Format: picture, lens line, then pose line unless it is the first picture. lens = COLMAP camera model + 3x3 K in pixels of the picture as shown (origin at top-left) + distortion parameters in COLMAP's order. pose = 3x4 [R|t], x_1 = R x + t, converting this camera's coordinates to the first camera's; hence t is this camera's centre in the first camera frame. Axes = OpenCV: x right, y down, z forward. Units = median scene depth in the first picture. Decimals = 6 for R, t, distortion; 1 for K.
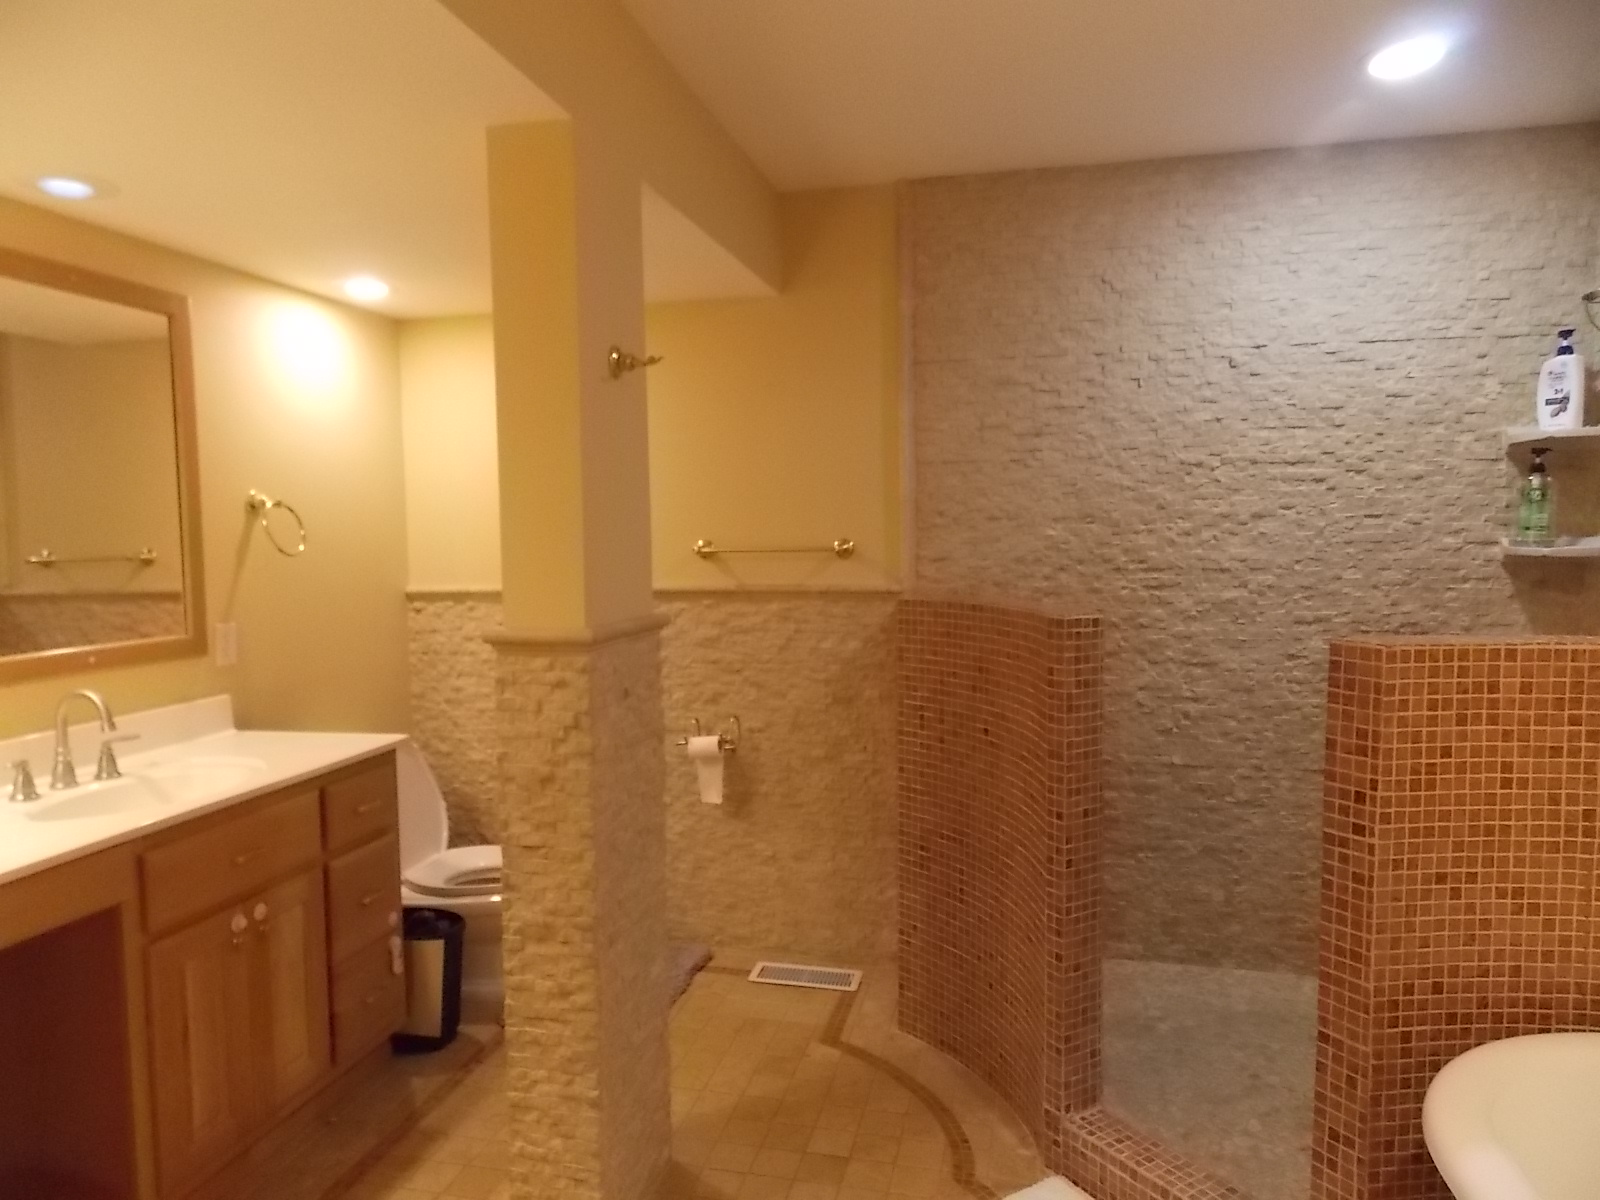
lens RADIAL K [[1063.1, 0, 792.6], [0, 1063.1, 601.0], [0, 0, 1]] dist [0.008260, -0.004582]
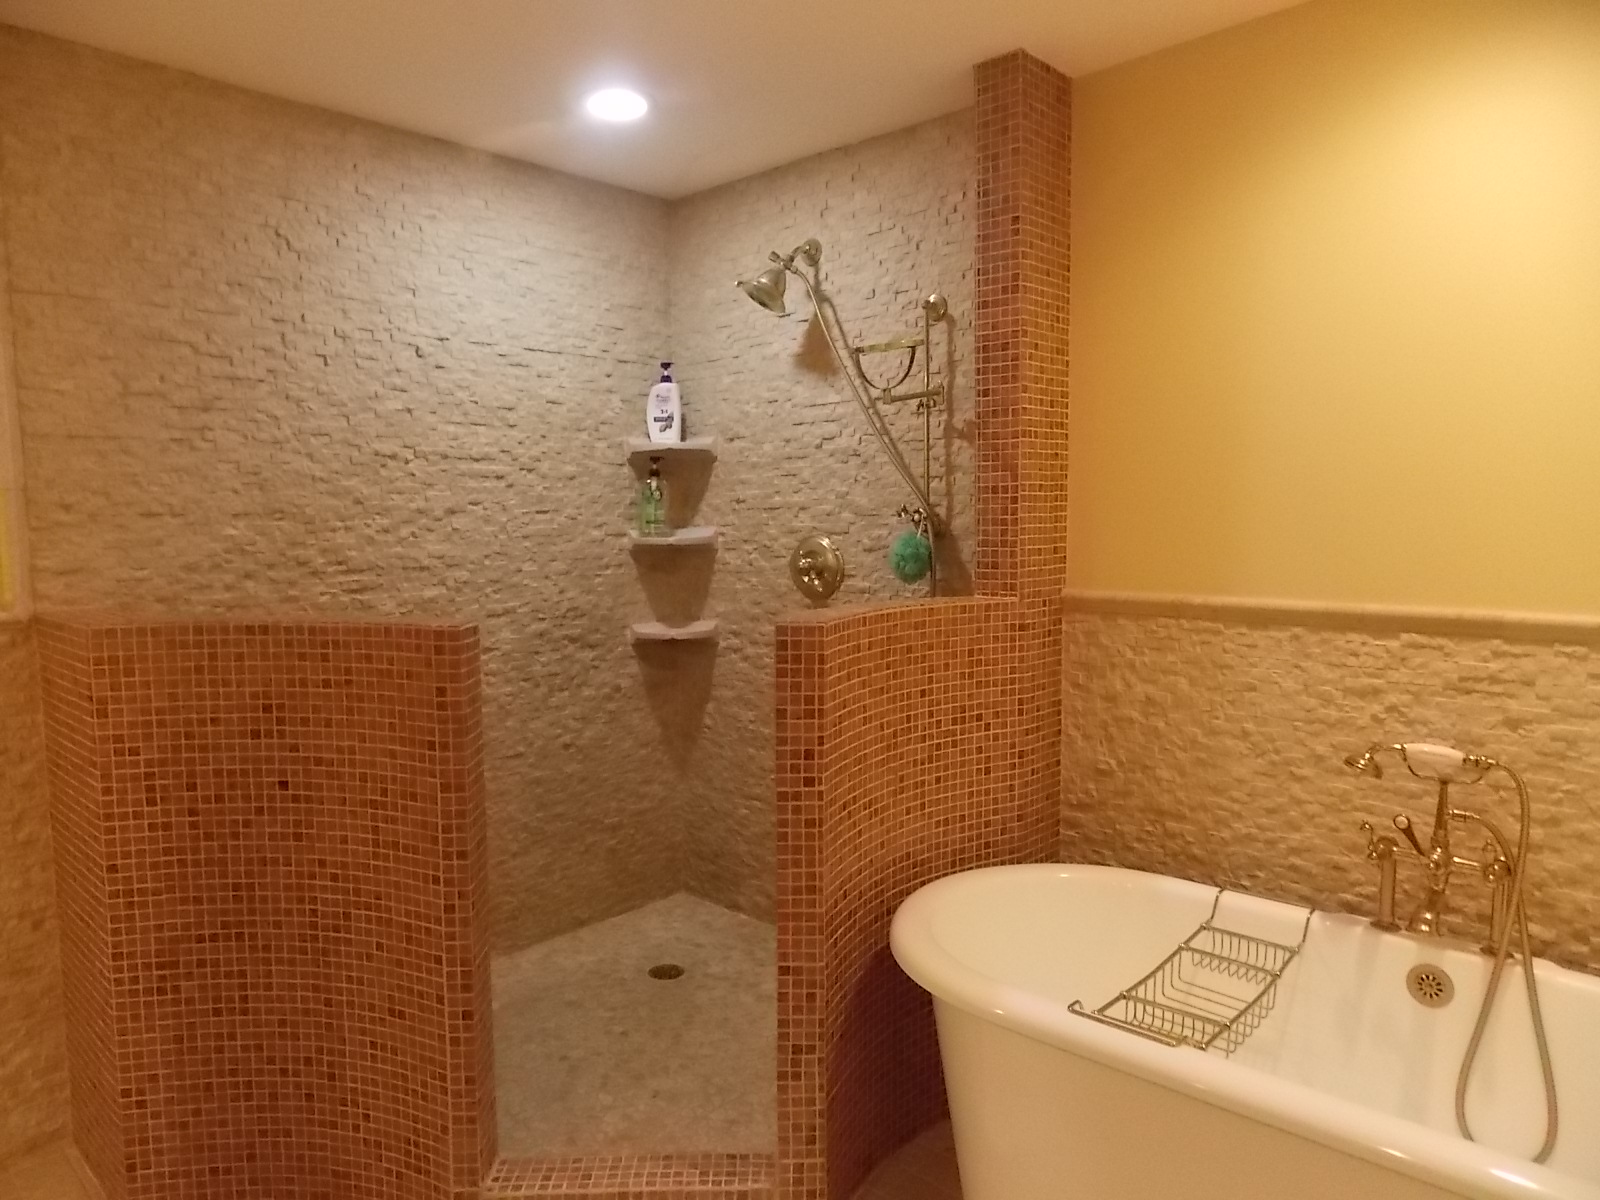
lens RADIAL K [[1063.1, 0, 794.7], [0, 1063.1, 598.6], [0, 0, 1]] dist [0.008260, -0.004582]
pose [[0.498076, -0.069850, 0.864315, -0.266993], [0.066301, 0.996900, 0.042358, -0.020632], [-0.864595, 0.036208, 0.501163, 0.238242]]
